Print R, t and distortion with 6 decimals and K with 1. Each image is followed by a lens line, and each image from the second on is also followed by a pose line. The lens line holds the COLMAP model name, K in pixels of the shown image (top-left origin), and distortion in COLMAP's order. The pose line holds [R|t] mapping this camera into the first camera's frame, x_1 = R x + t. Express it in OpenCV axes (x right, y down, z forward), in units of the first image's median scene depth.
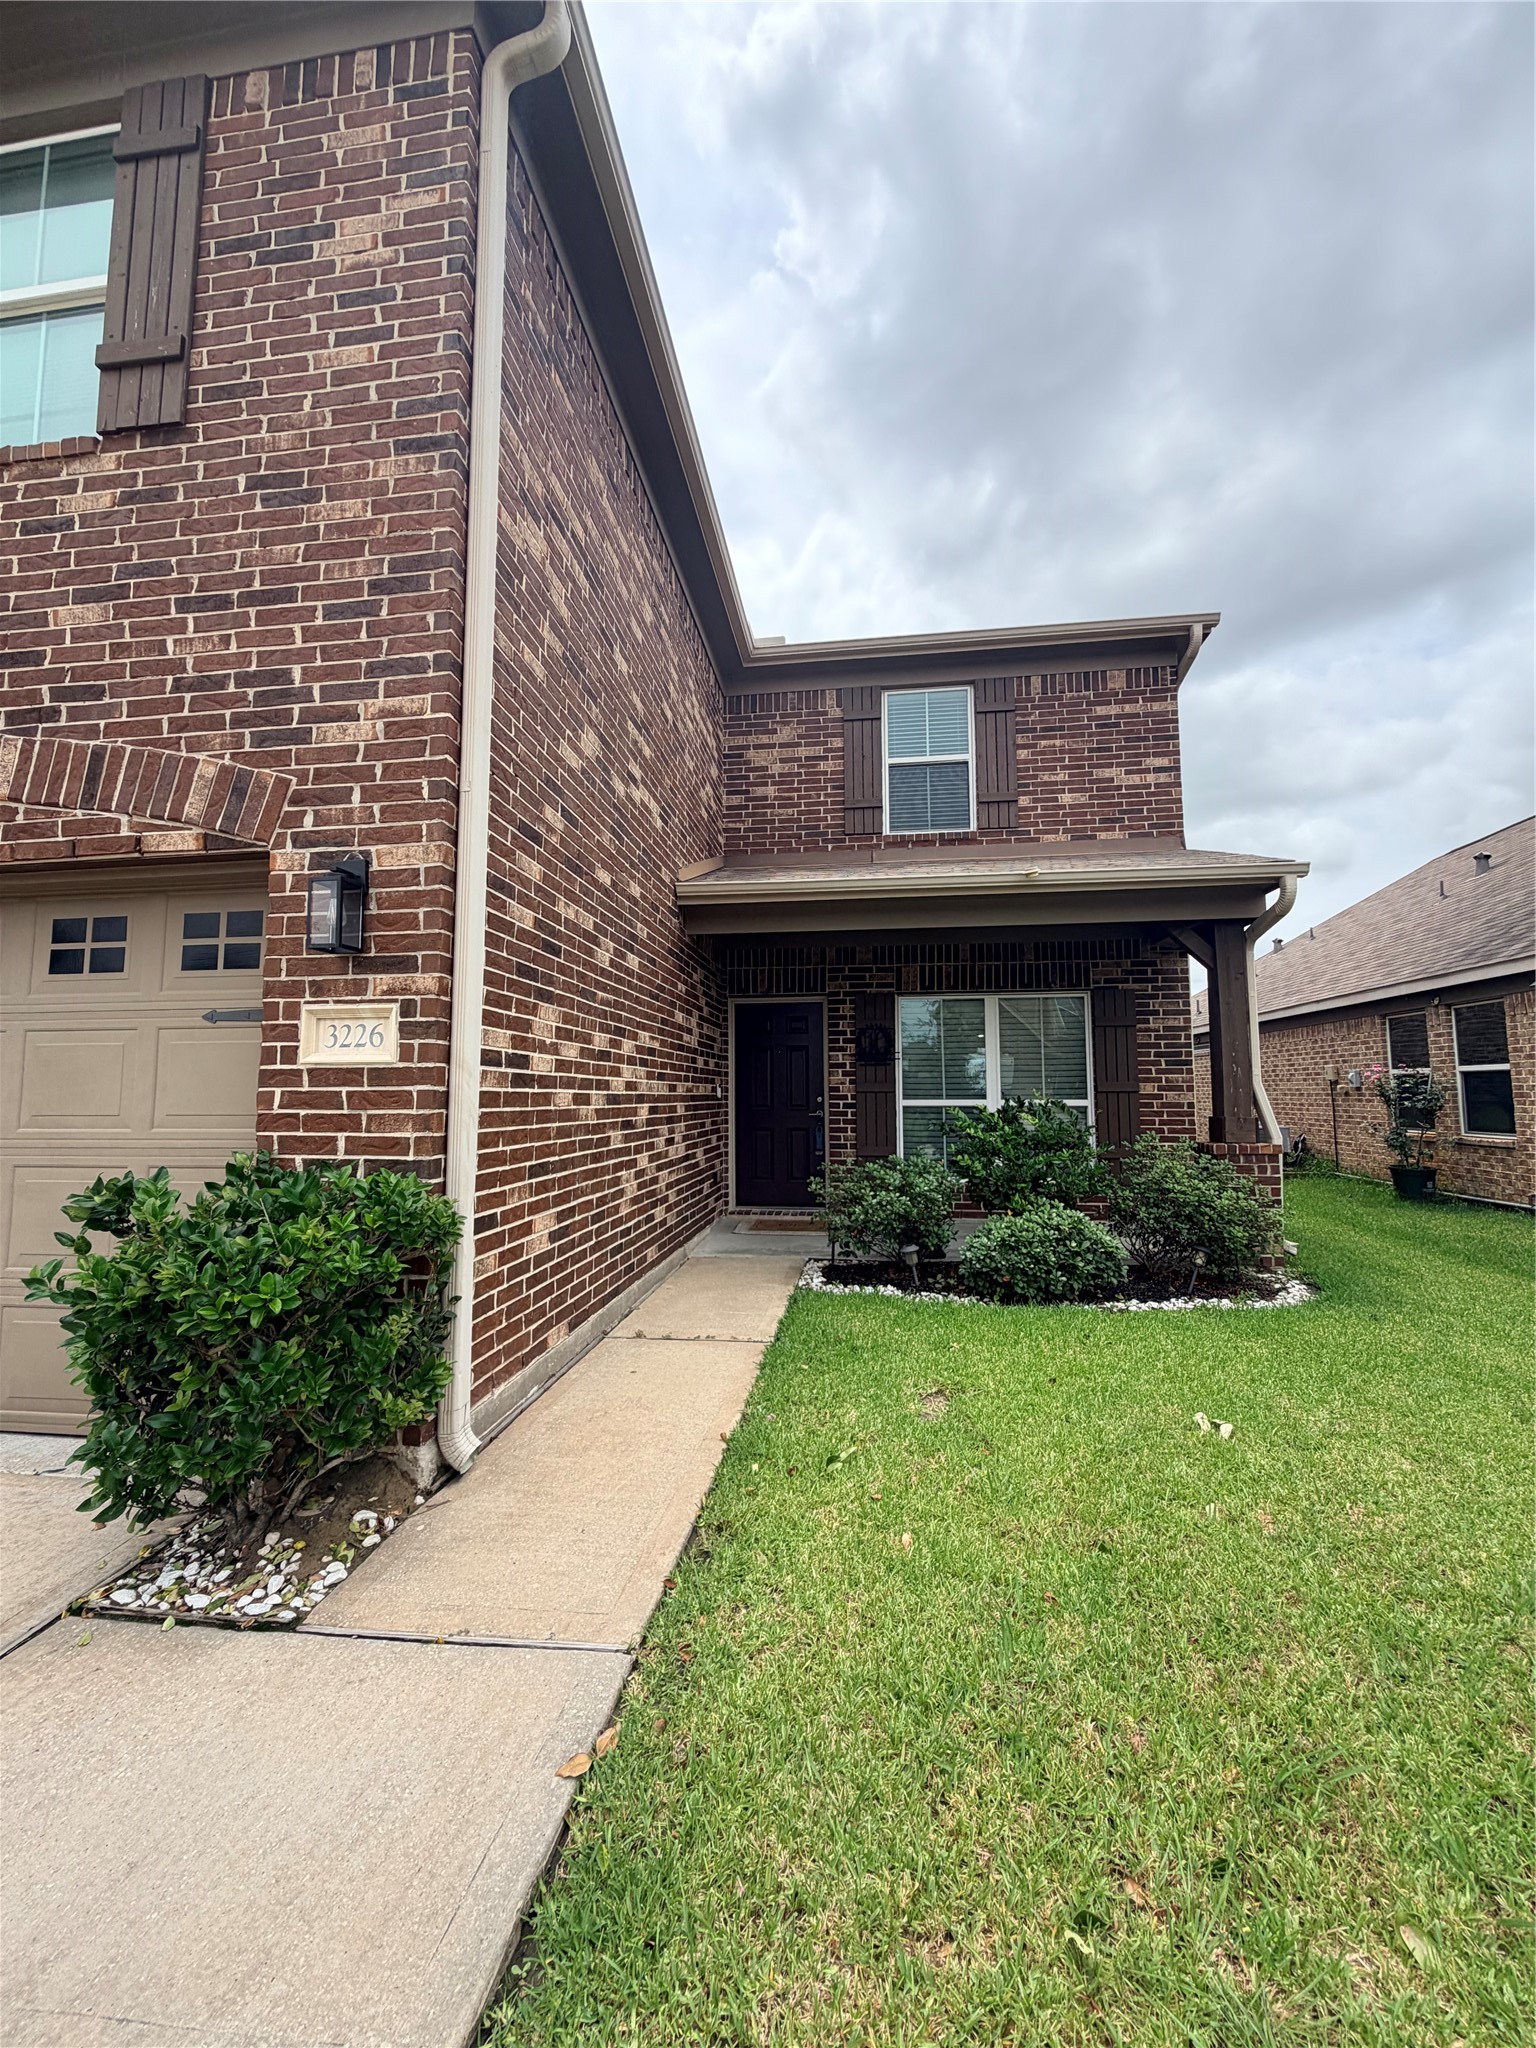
lens RADIAL K [[814.6, 0, 774.9], [0, 814.6, 1018.1], [0, 0, 1]] dist [0.000499, -0.000061]
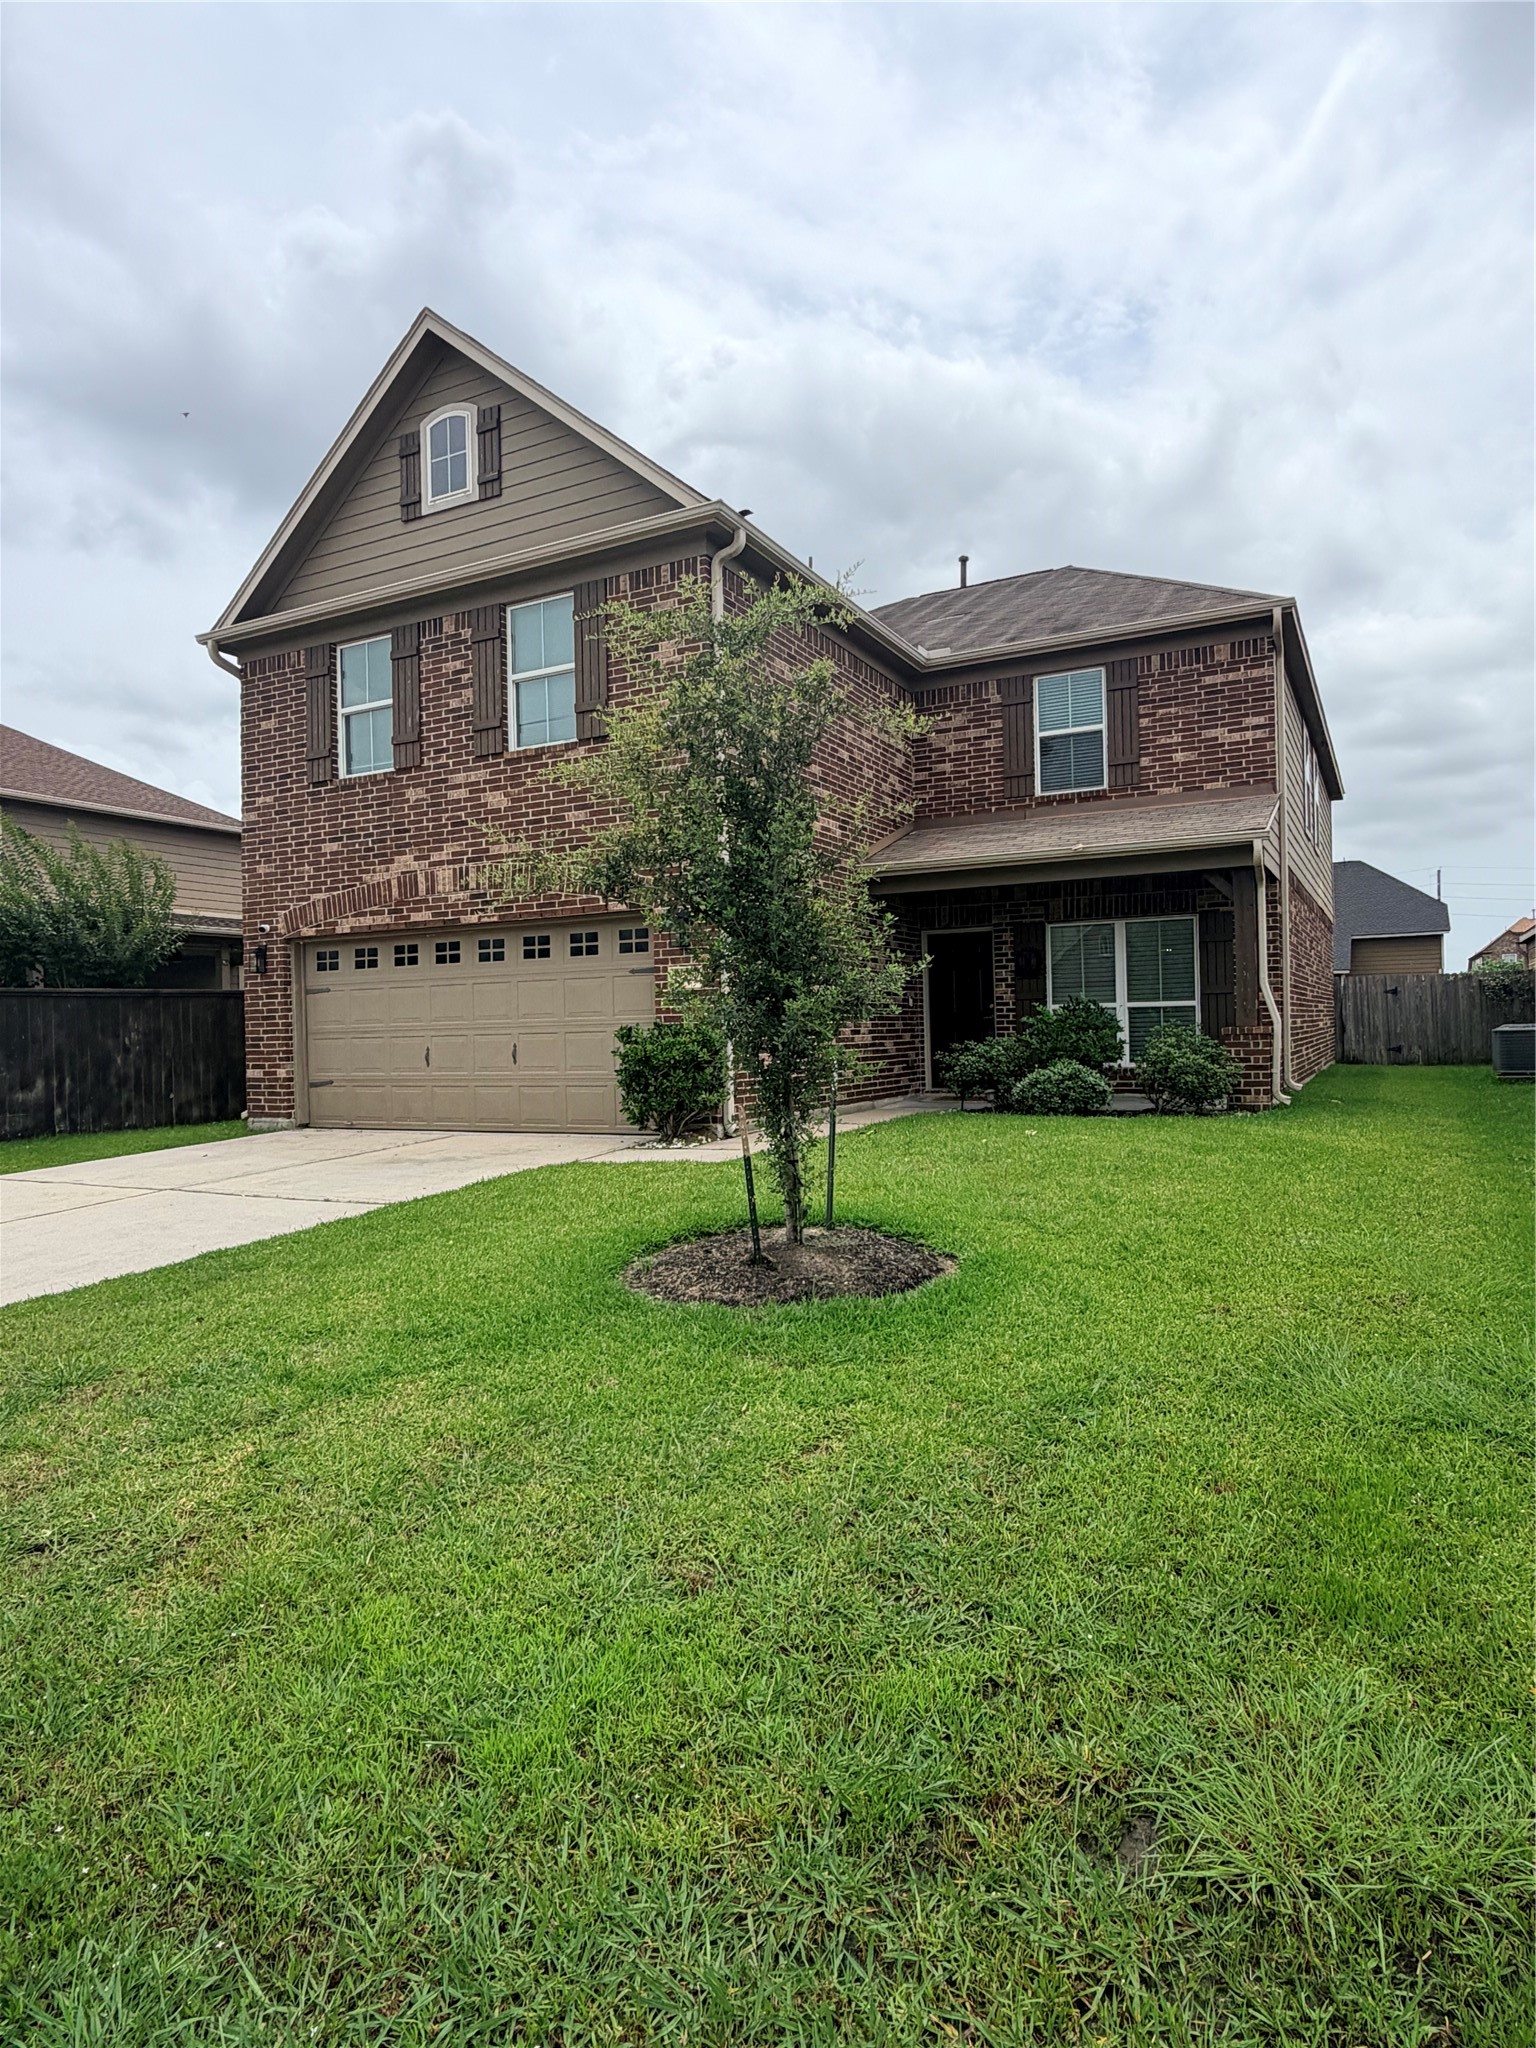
lens RADIAL K [[1230.2, 0, 774.8], [0, 1230.2, 1026.4], [0, 0, 1]] dist [-0.001997, -0.001957]
pose [[0.938276, -0.018136, -0.345413, 0.425725], [0.050928, 0.994984, 0.086098, -0.057014], [0.342119, -0.098375, 0.934493, -0.999020]]
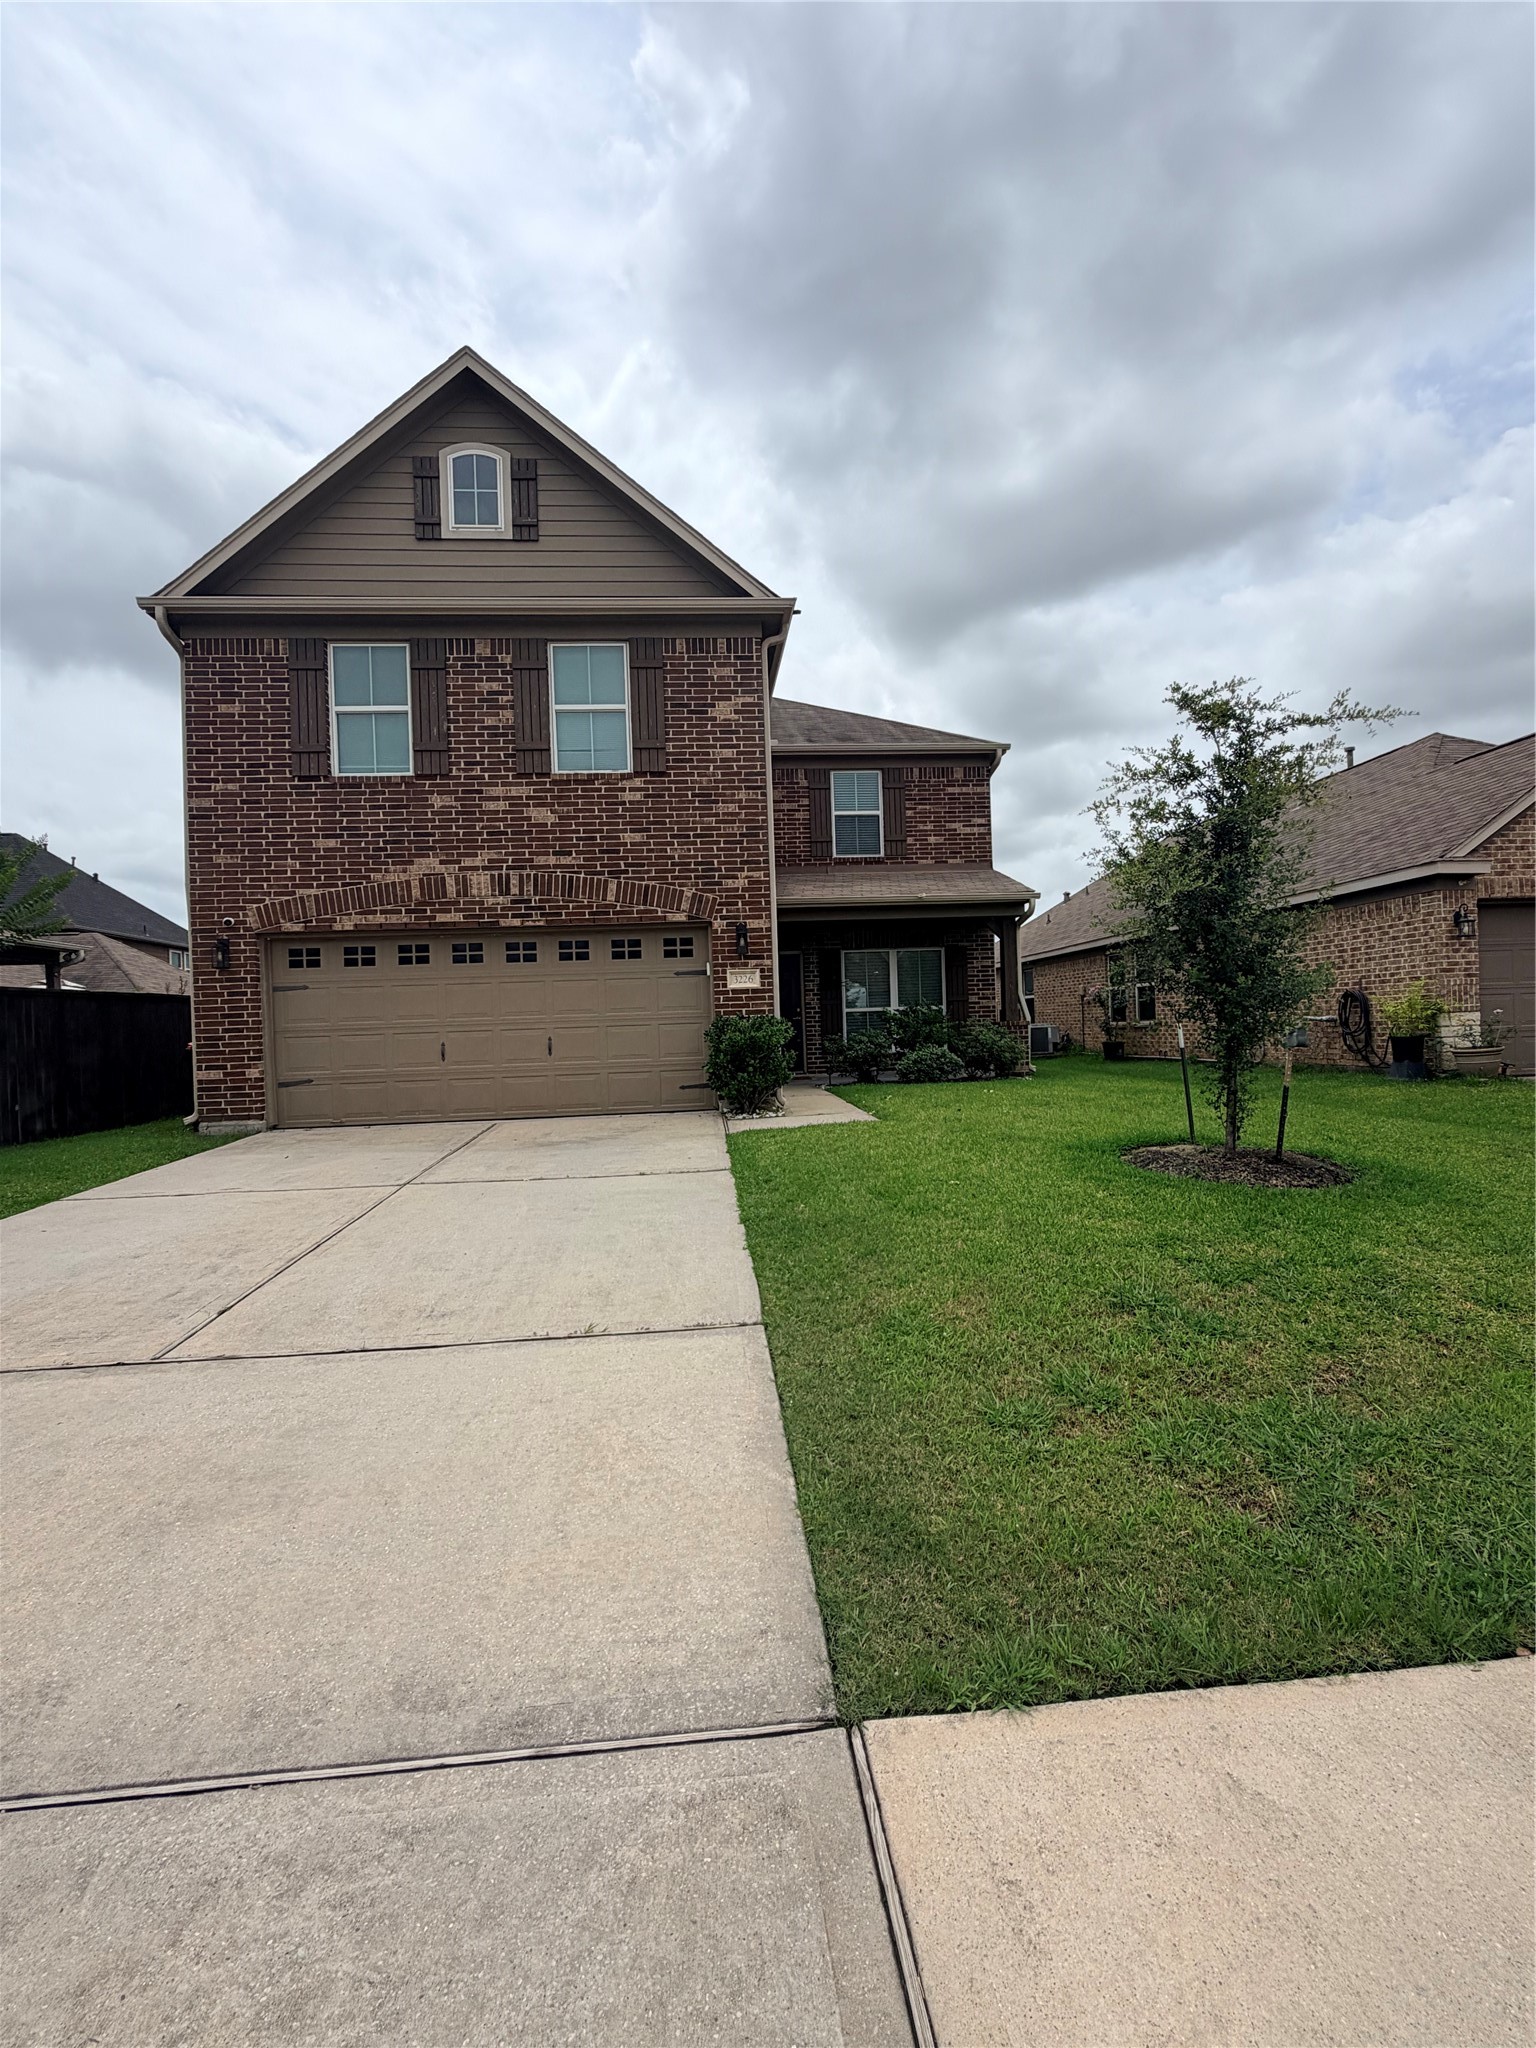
lens RADIAL K [[947.4, 0, 774.3], [0, 947.4, 1026.9], [0, 0, 1]] dist [0.000525, 0.000273]
pose [[0.976222, -0.029018, 0.214823, -0.453828], [0.010477, 0.996158, 0.086949, -0.043370], [-0.216521, -0.082631, 0.972775, -1.016544]]
